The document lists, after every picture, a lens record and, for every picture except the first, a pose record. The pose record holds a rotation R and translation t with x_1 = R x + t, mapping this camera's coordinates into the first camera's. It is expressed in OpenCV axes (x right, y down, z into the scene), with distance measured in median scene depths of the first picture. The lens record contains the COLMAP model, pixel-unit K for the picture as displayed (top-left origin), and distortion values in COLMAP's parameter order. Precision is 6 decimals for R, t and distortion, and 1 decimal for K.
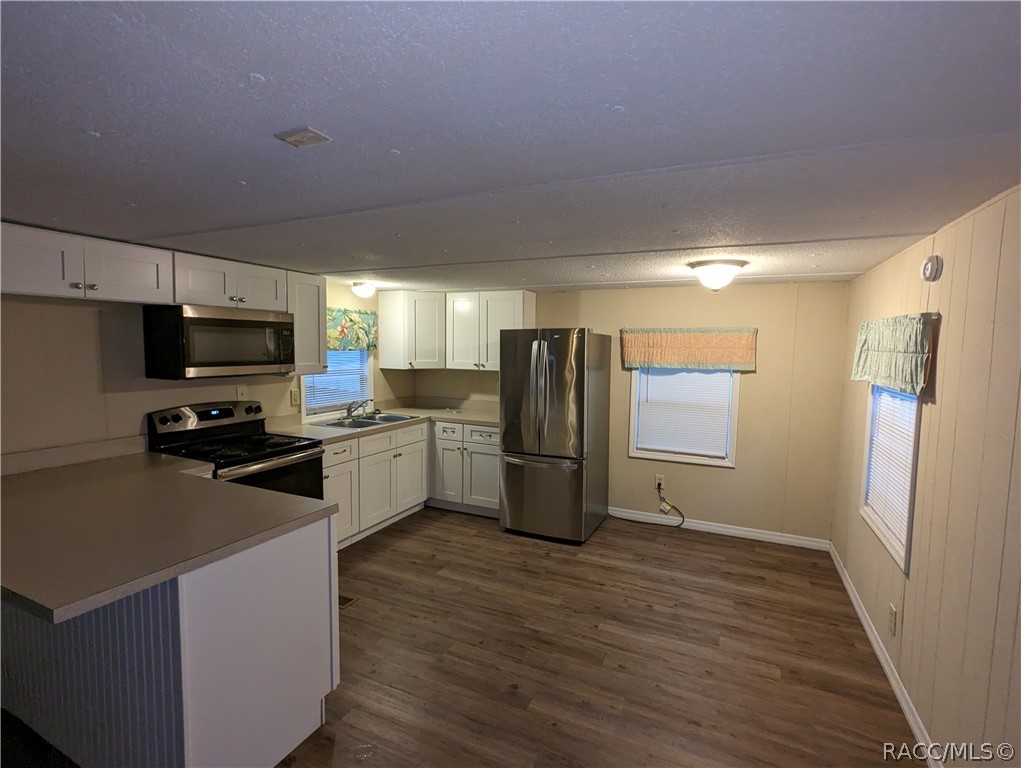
lens RADIAL K [[487.5, 0, 504.2], [0, 487.5, 385.1], [0, 0, 1]] dist [0.001460, 0.000319]
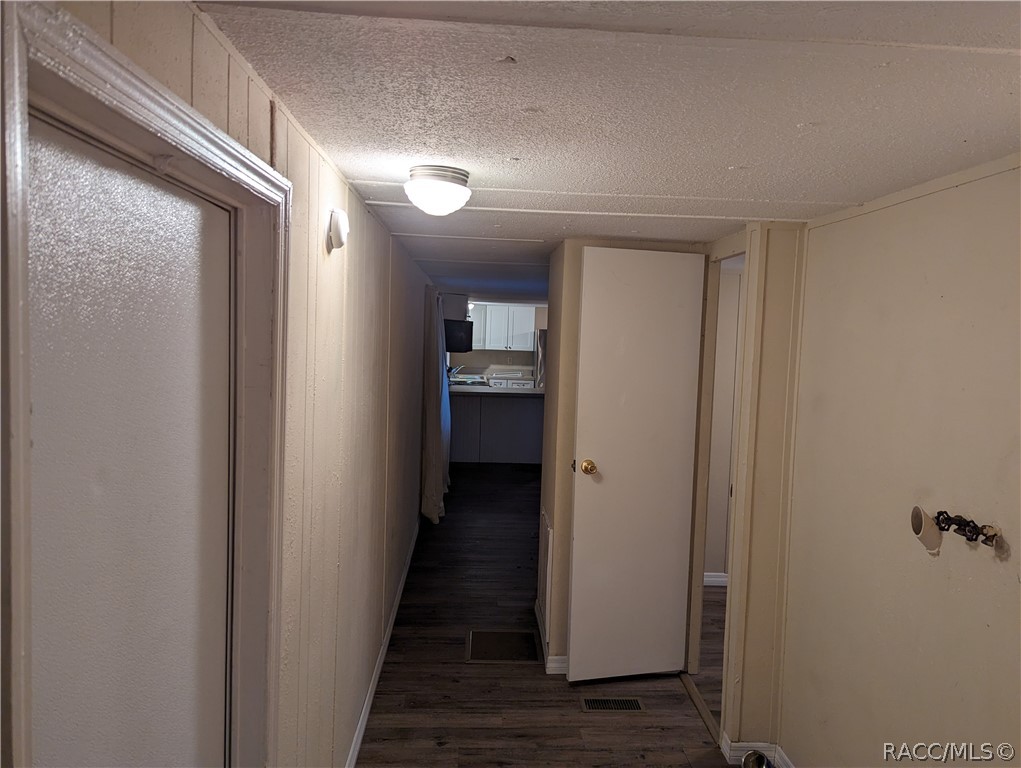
lens RADIAL K [[714.4, 0, 510.9], [0, 714.4, 379.4], [0, 0, 1]] dist [0.022452, -0.002905]
pose [[0.872867, -0.010665, 0.487842, -1.393613], [0.011493, 0.999933, 0.001296, 0.076903], [-0.487823, 0.004476, 0.872931, -1.349106]]
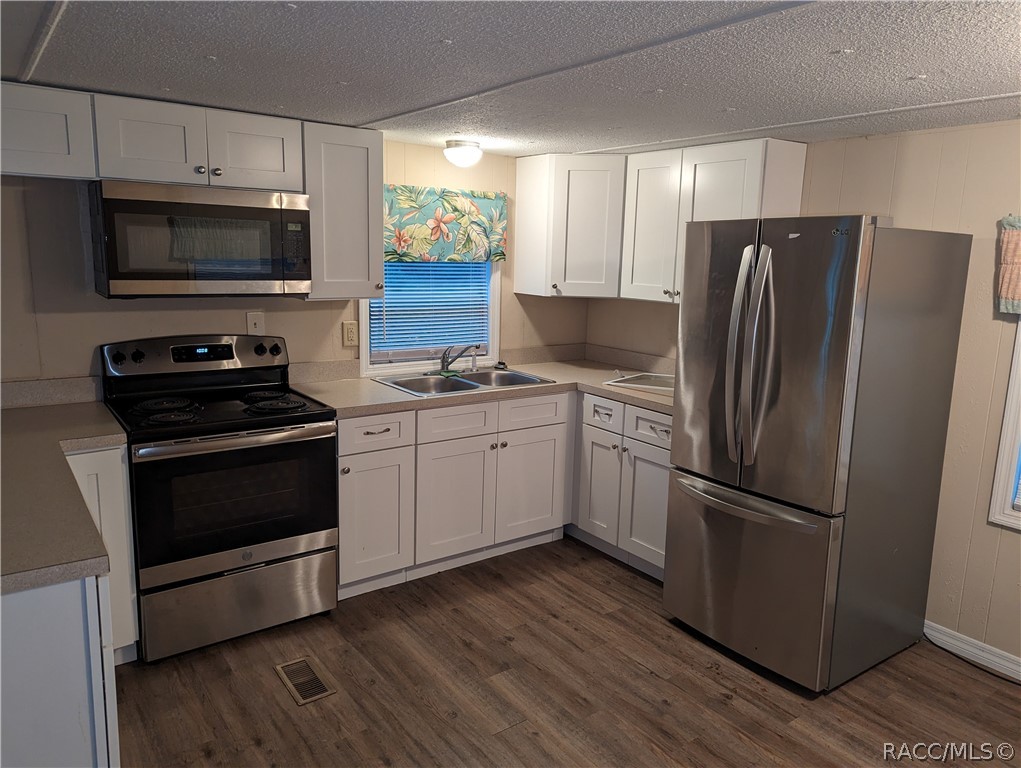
lens RADIAL K [[714.4, 0, 510.9], [0, 714.4, 379.4], [0, 0, 1]] dist [0.022452, -0.002905]
pose [[0.883050, 0.094117, -0.459744, 0.166691], [-0.054242, 0.993586, 0.099217, -0.017565], [0.466134, -0.062676, 0.882491, 0.255615]]
